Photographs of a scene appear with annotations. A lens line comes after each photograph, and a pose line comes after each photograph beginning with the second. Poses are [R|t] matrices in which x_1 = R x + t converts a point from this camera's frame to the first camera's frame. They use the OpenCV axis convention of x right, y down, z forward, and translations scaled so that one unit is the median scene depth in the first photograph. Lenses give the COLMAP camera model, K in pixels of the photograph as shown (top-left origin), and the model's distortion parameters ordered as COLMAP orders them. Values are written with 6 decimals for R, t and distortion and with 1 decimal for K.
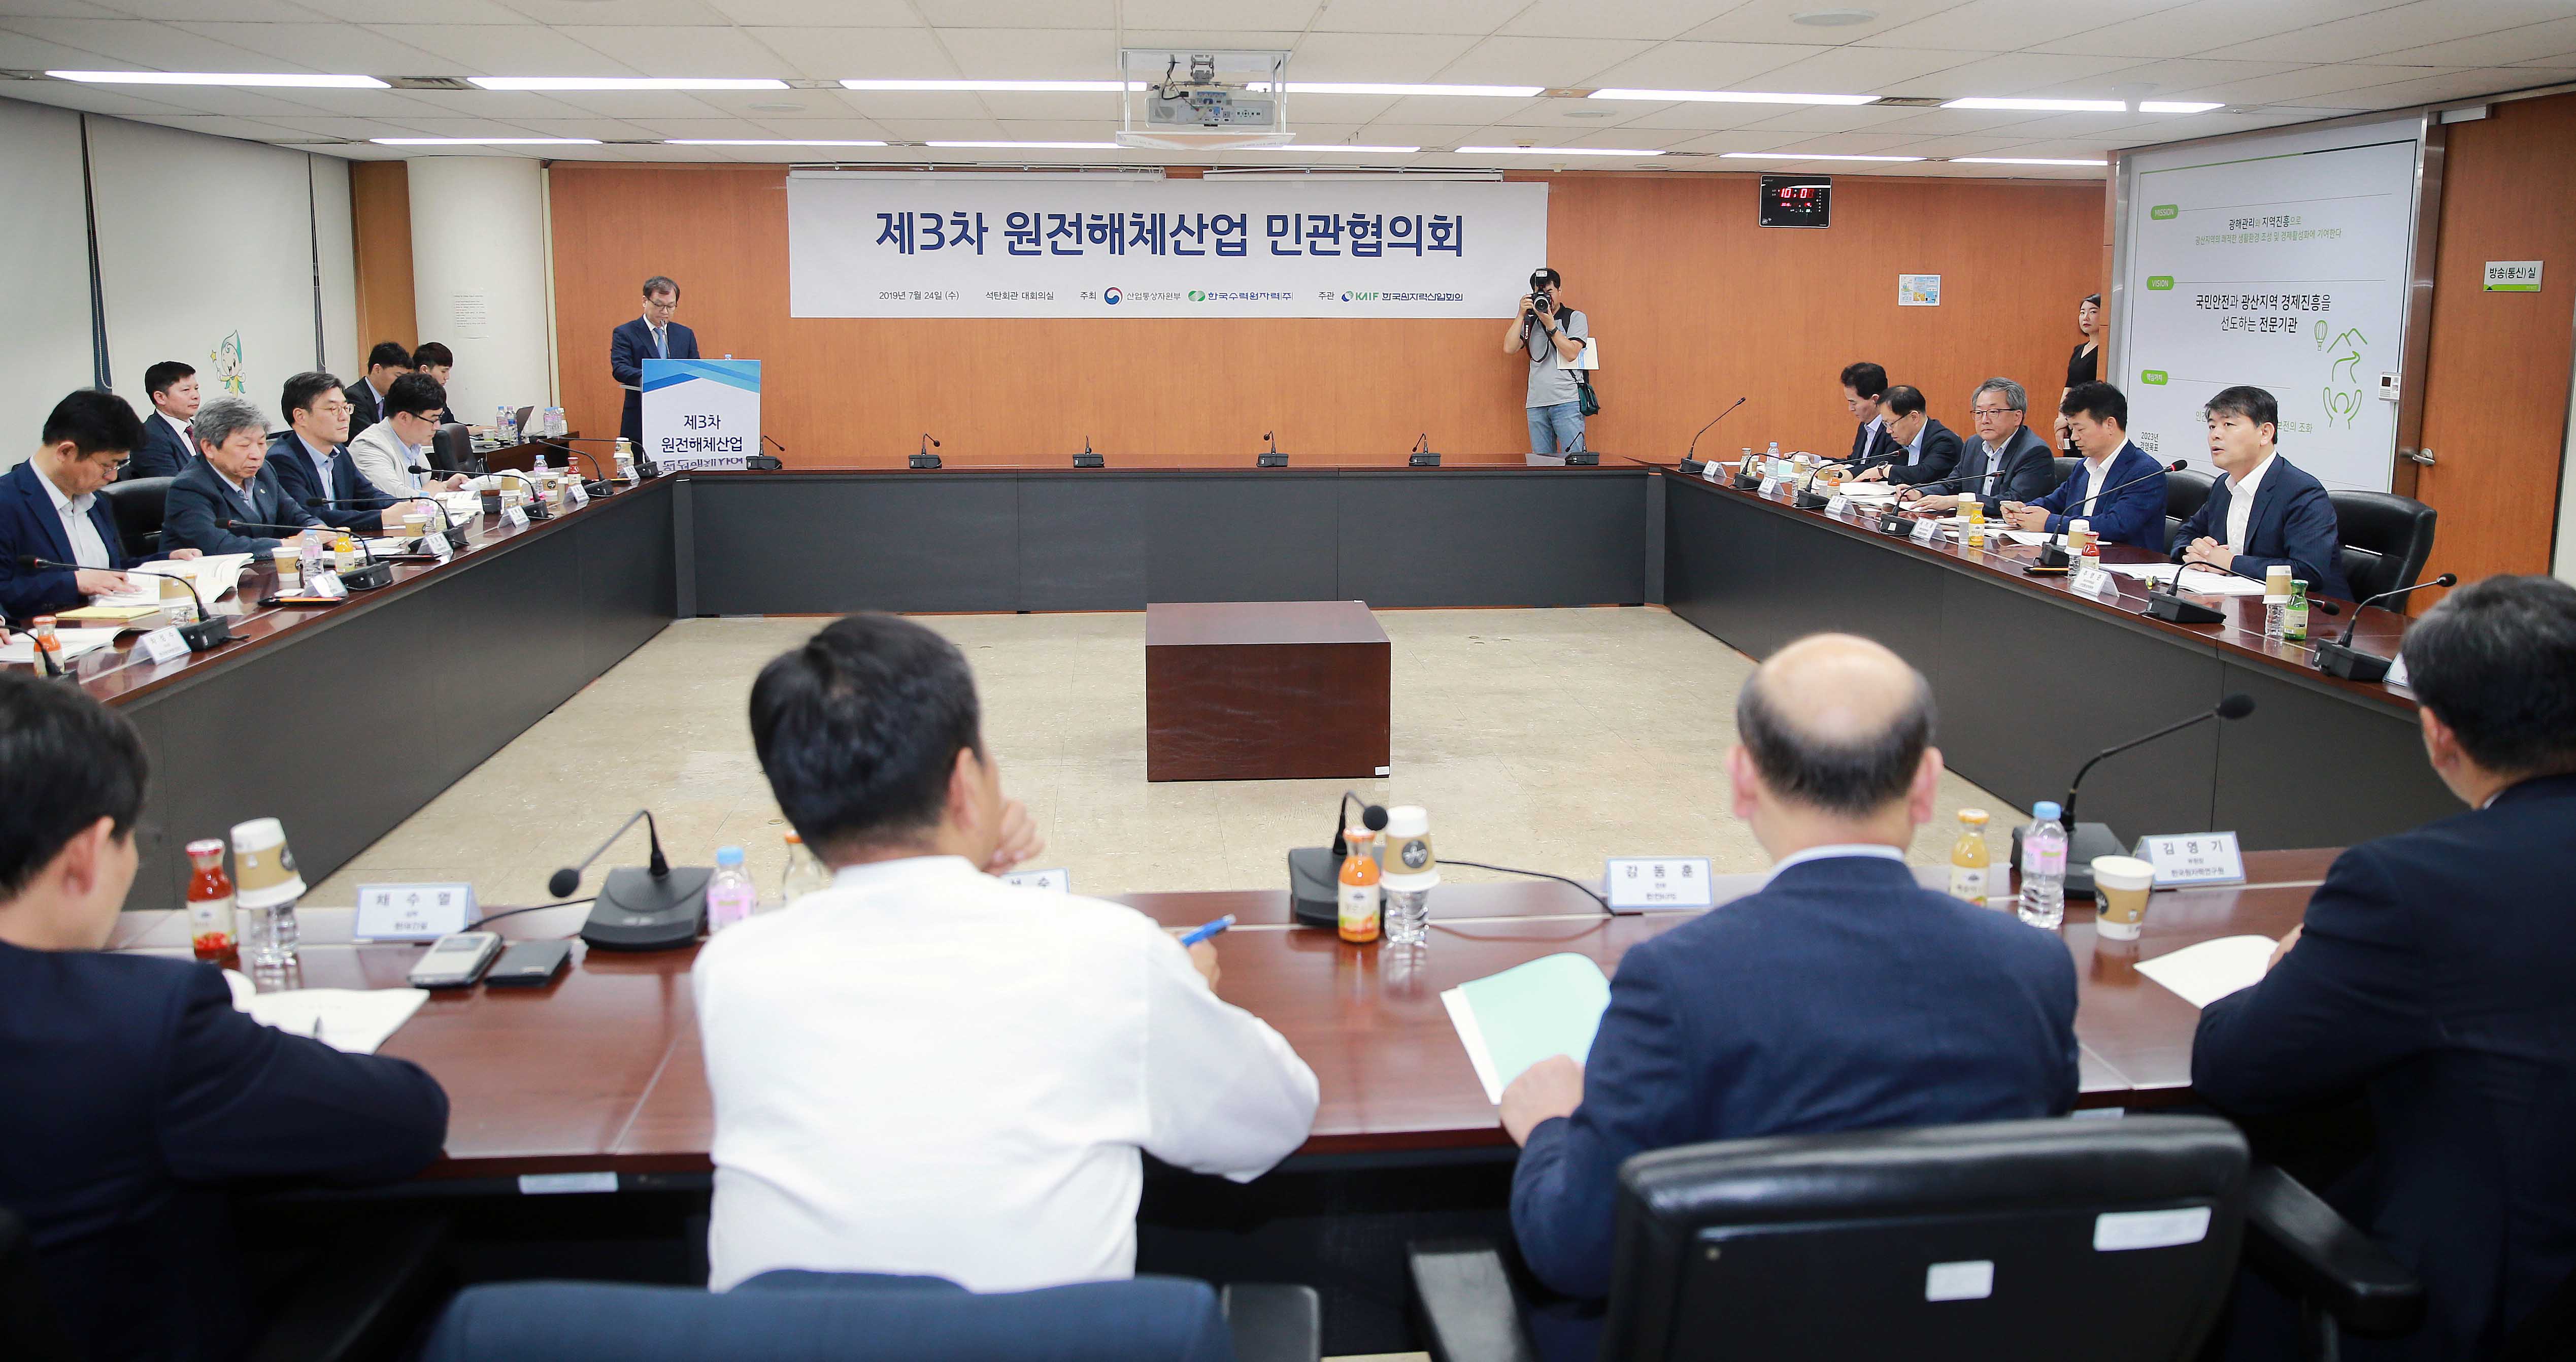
lens RADIAL K [[1935.3, 0, 1347.5], [0, 1935.3, 674.3], [0, 0, 1]] dist [-0.063844, 0.079132]
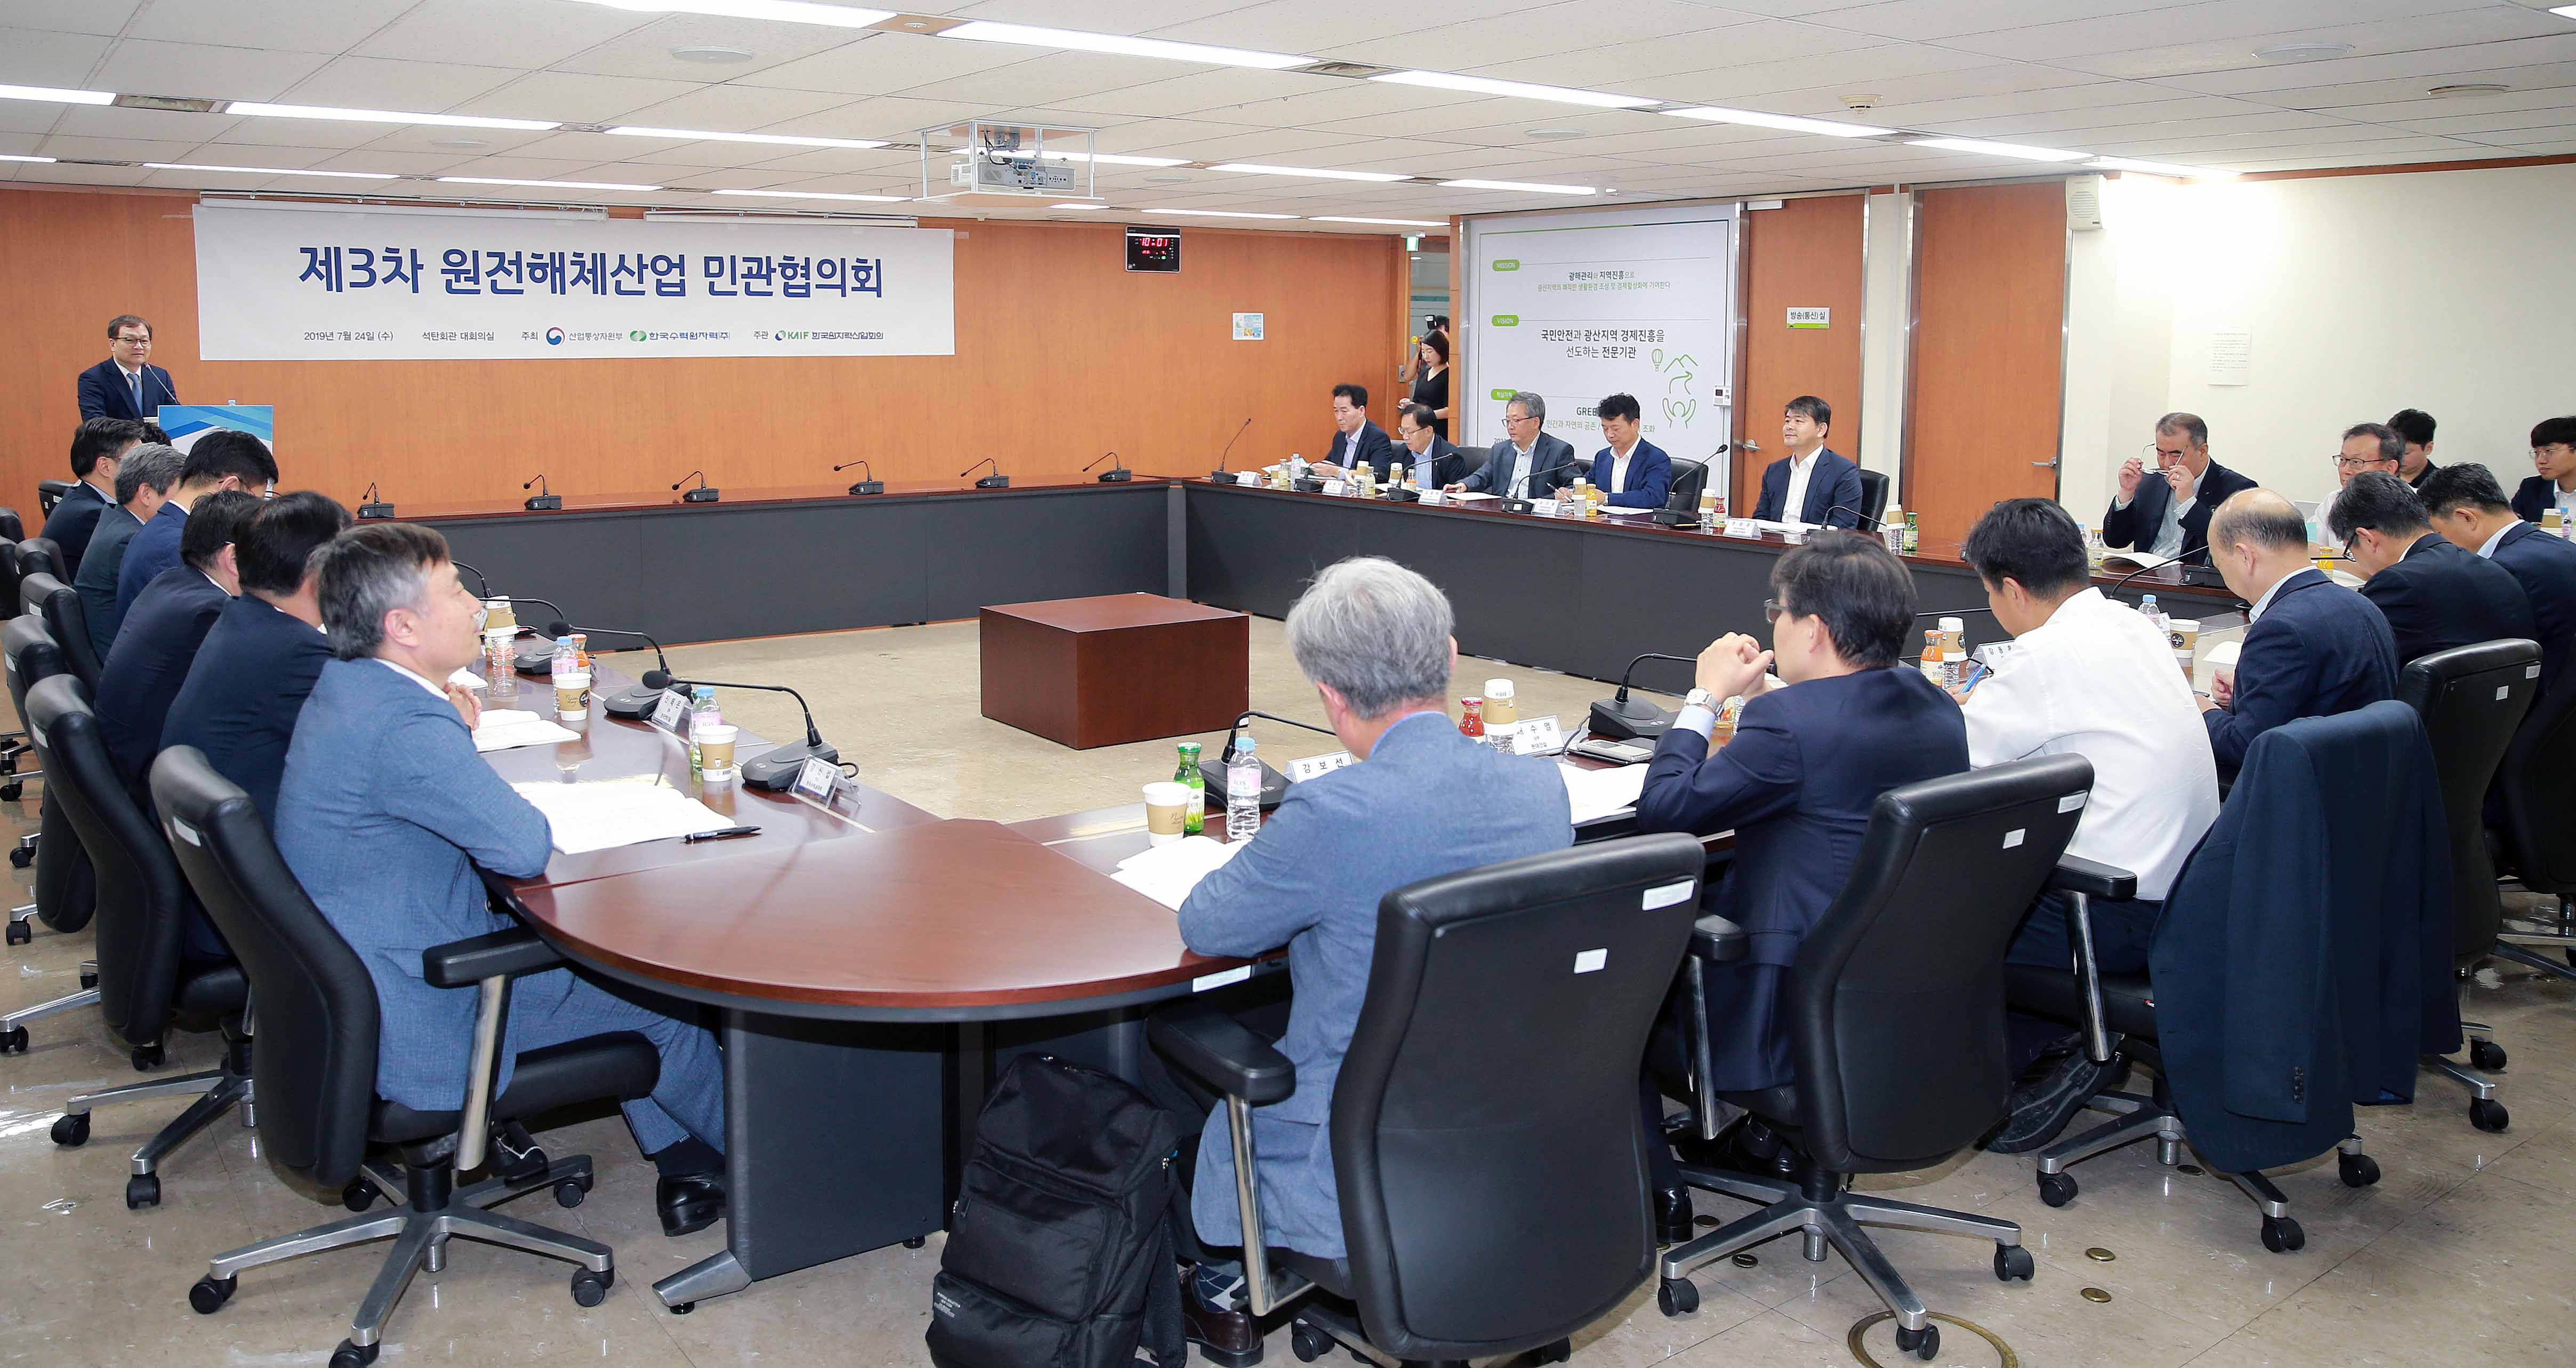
lens RADIAL K [[1935.2, 0, 1347.5], [0, 1935.2, 677.3], [0, 0, 1]] dist [-0.063844, 0.079132]
pose [[0.856624, -0.091755, 0.507717, -0.292927], [0.099948, 0.994930, 0.011173, 0.006011], [-0.506168, 0.041174, 0.861452, -0.037597]]
